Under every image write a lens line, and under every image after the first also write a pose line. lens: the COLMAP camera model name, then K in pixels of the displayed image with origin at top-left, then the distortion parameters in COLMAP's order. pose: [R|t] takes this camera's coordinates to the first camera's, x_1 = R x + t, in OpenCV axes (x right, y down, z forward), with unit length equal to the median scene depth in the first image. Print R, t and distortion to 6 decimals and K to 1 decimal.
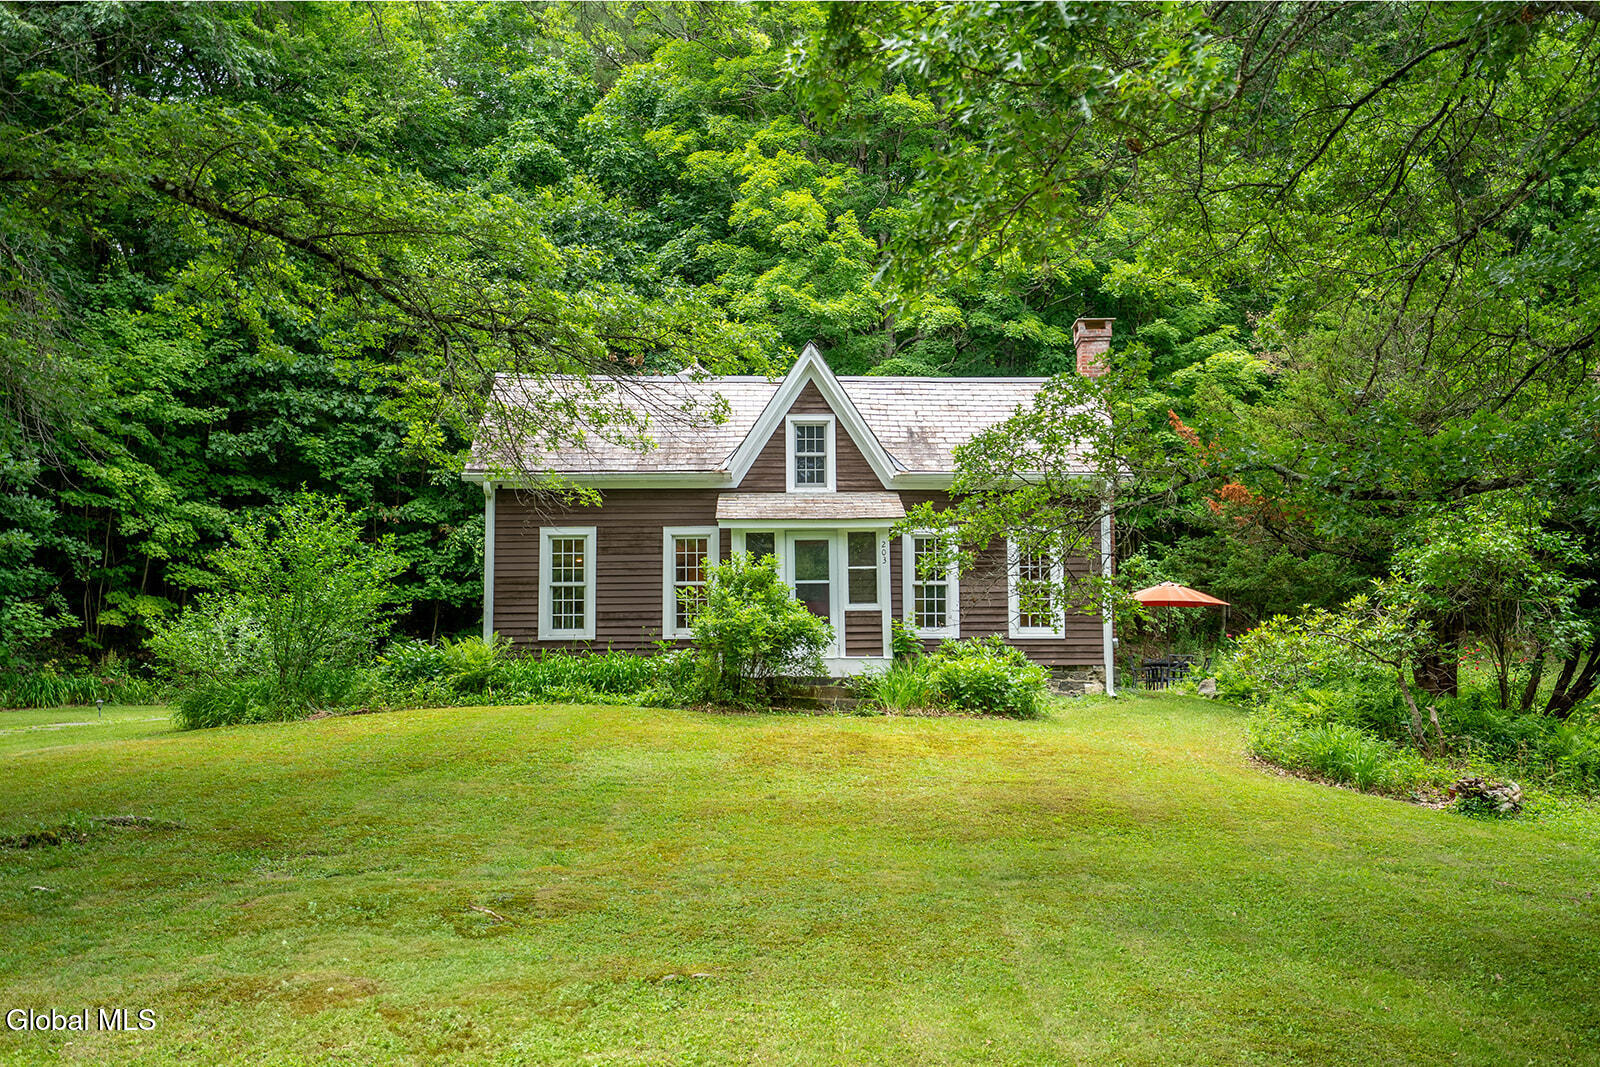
lens RADIAL K [[1637.4, 0, 801.9], [0, 1637.4, 540.3], [0, 0, 1]] dist [0.071228, 0.000000]
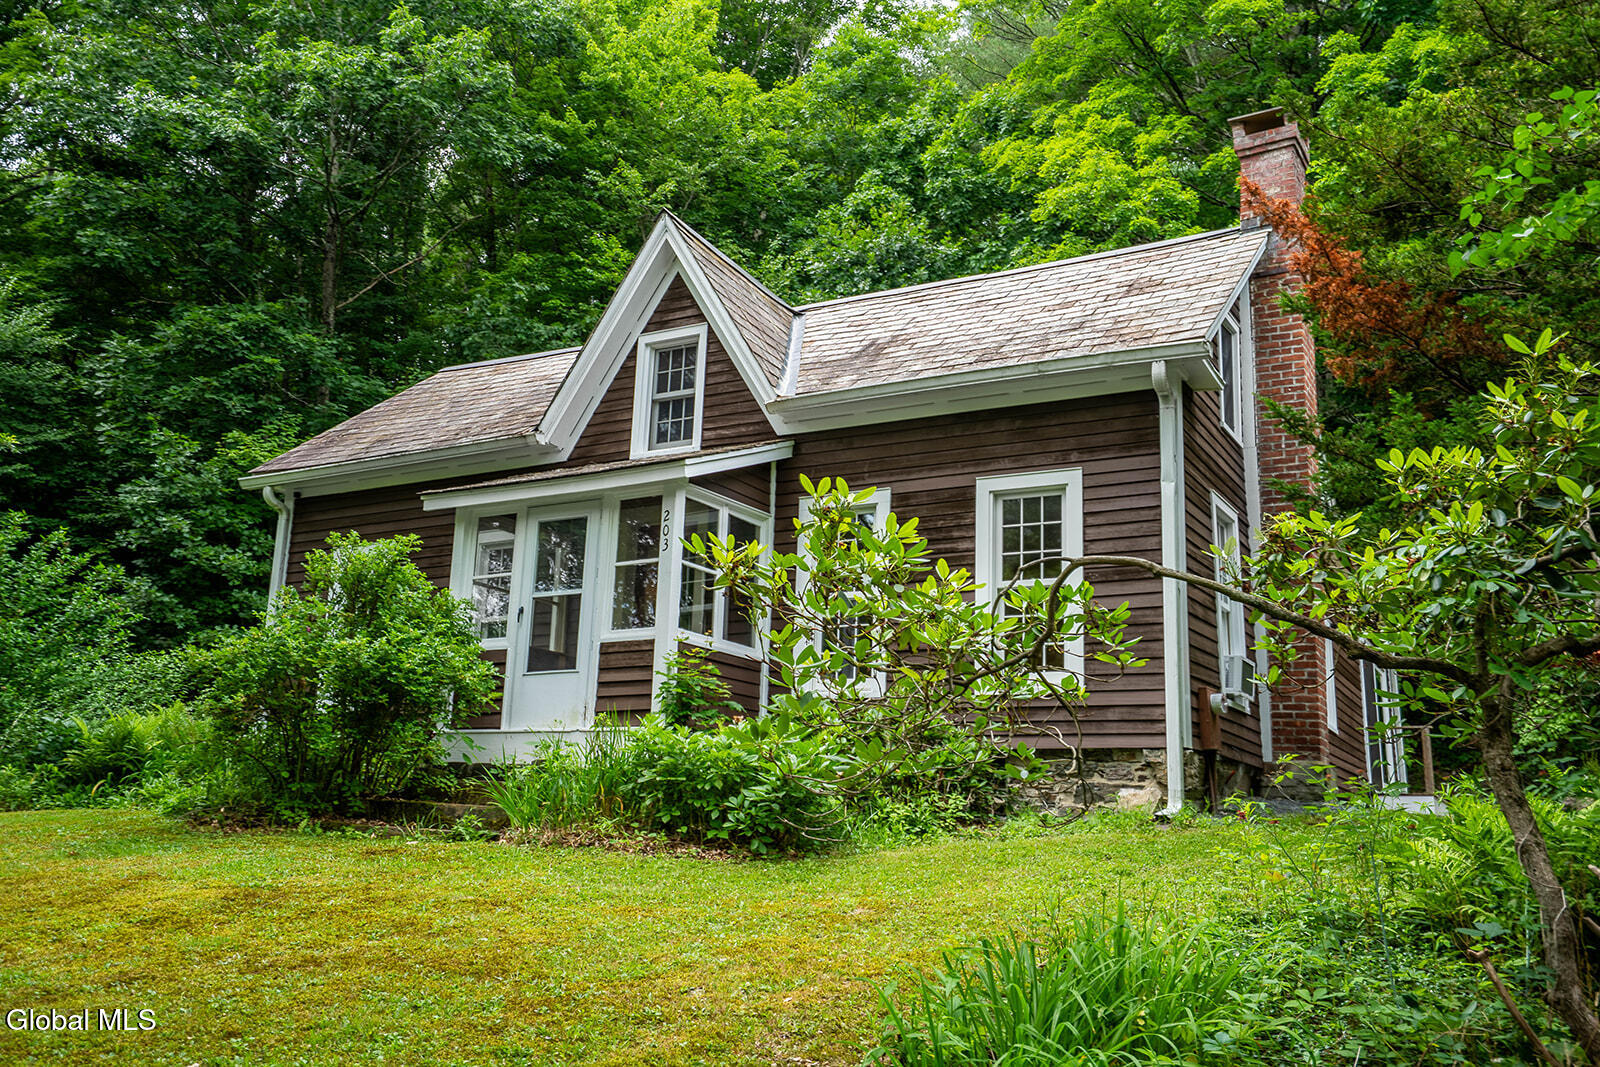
lens RADIAL K [[1400.0, 0, 785.2], [0, 1400.0, 493.5], [0, 0, 1]] dist [0.031243, 0.017739]
pose [[0.852537, -0.099650, -0.513079, 0.225153], [0.025178, 0.988347, -0.150122, 0.046012], [0.522060, 0.115066, 0.845111, 0.448782]]
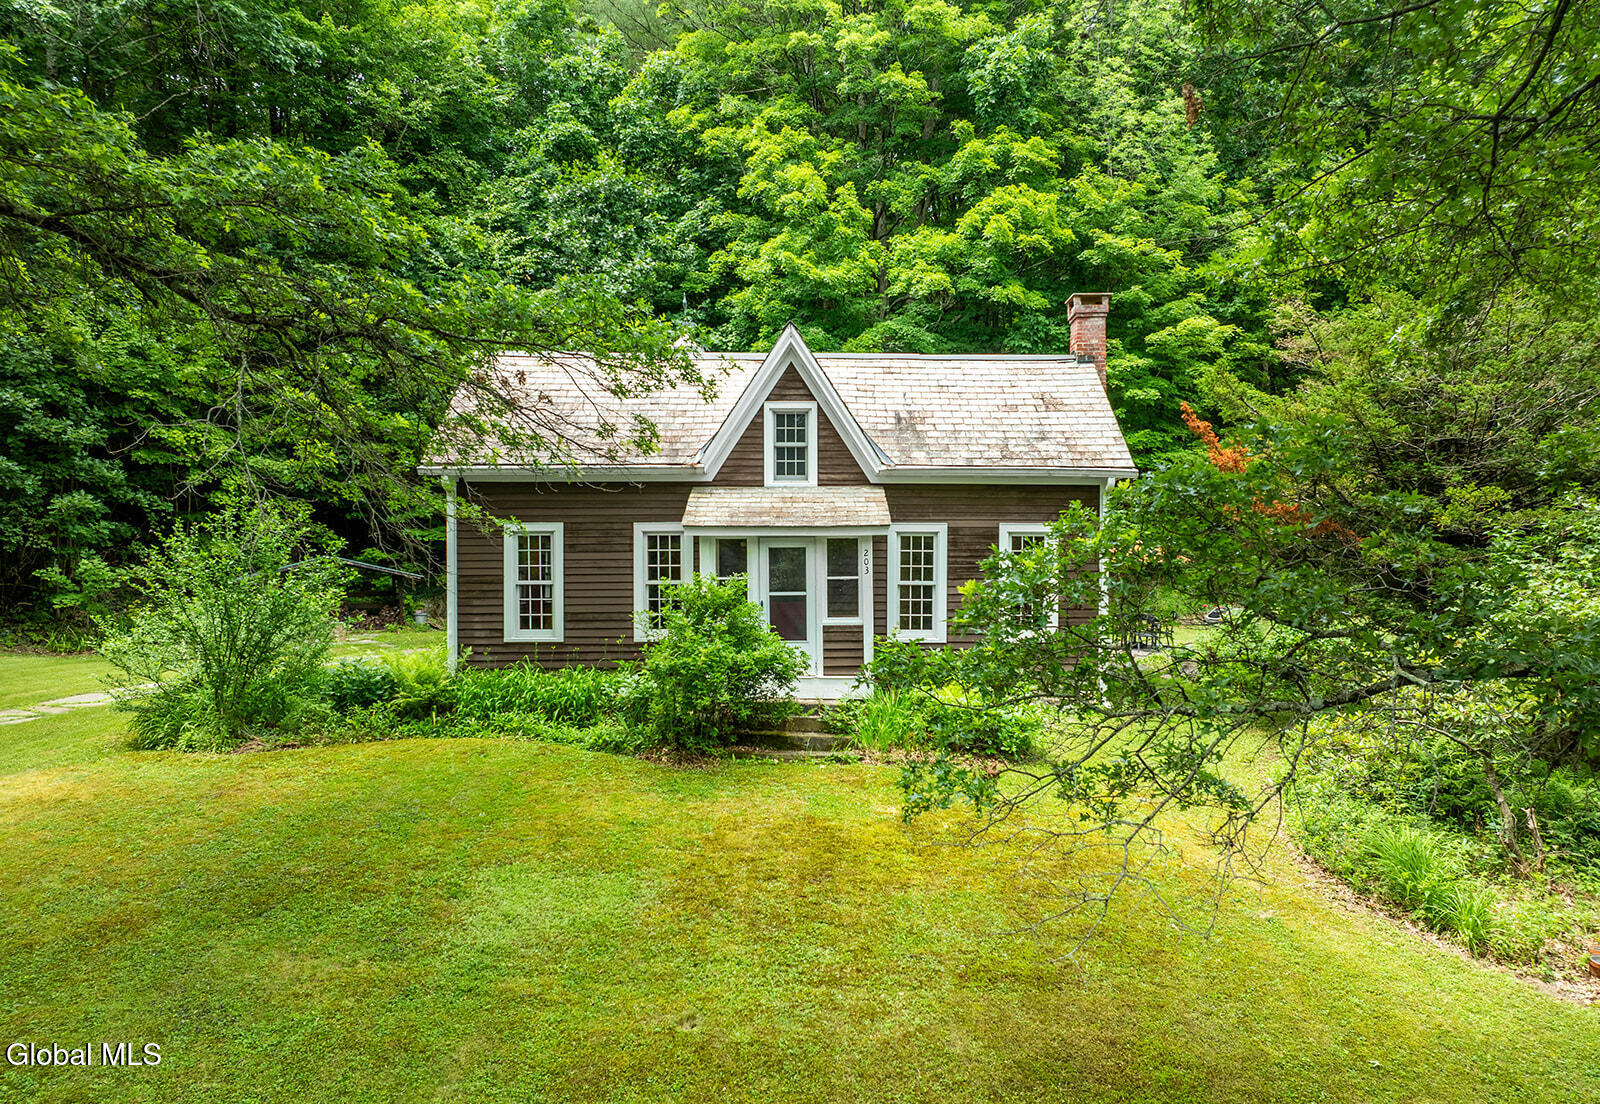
lens RADIAL K [[1142.1, 0, 799.7], [0, 1142.1, 556.2], [0, 0, 1]] dist [-0.023137, -0.015867]
pose [[0.999678, 0.004324, -0.025015, 0.020415], [-0.001436, 0.993441, 0.114338, -0.048161], [0.025346, -0.114265, 0.993127, 0.260841]]
